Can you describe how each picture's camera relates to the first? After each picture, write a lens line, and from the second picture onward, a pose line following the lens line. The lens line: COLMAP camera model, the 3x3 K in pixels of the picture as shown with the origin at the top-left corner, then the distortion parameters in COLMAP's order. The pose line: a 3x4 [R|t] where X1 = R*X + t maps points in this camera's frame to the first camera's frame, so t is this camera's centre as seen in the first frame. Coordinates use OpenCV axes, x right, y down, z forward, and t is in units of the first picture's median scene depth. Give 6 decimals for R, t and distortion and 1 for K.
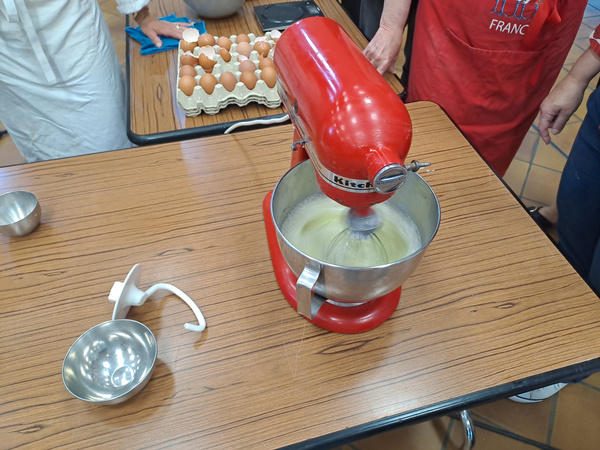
lens RADIAL K [[428.1, 0, 311.0], [0, 428.1, 226.4], [0, 0, 1]] dist [0.008077, 0.003118]
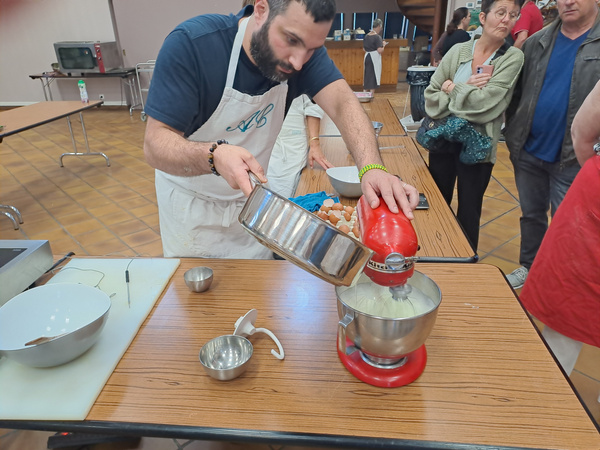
lens RADIAL K [[428.1, 0, 311.0], [0, 428.1, 226.4], [0, 0, 1]] dist [0.008077, 0.003118]
pose [[0.934766, 0.116820, -0.335509, 0.205323], [-0.245459, 0.895102, -0.372212, 0.240514], [0.256833, 0.430285, 0.865386, -0.340410]]
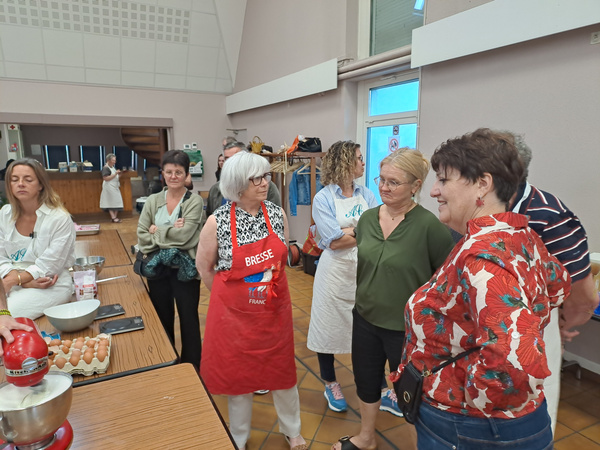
lens RADIAL K [[433.5, 0, 300.0], [0, 433.5, 225.0], [0, 0, 1]] dist [0.004980, -0.004551]
pose [[0.983348, -0.048603, 0.175110, 0.460711], [0.149323, 0.765294, -0.626121, 0.453560], [-0.103580, 0.641843, 0.759808, -0.733315]]
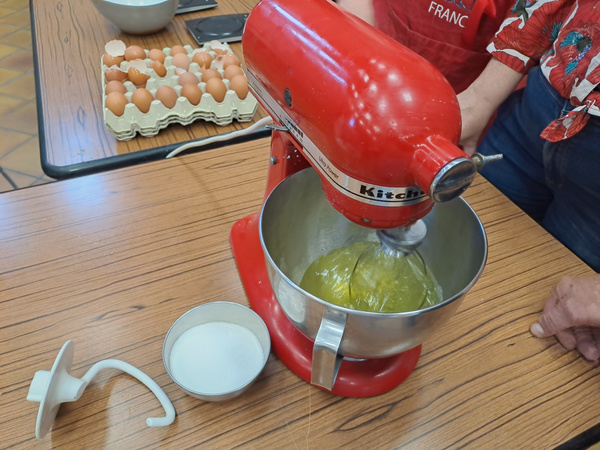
lens RADIAL K [[433.5, 0, 300.0], [0, 433.5, 225.0], [0, 0, 1]] dist [0.004980, -0.004551]
pose [[0.987692, -0.086520, 0.130304, -0.070704], [0.096066, 0.992992, -0.068838, -0.006967], [-0.123435, 0.080508, 0.989082, 0.155532]]
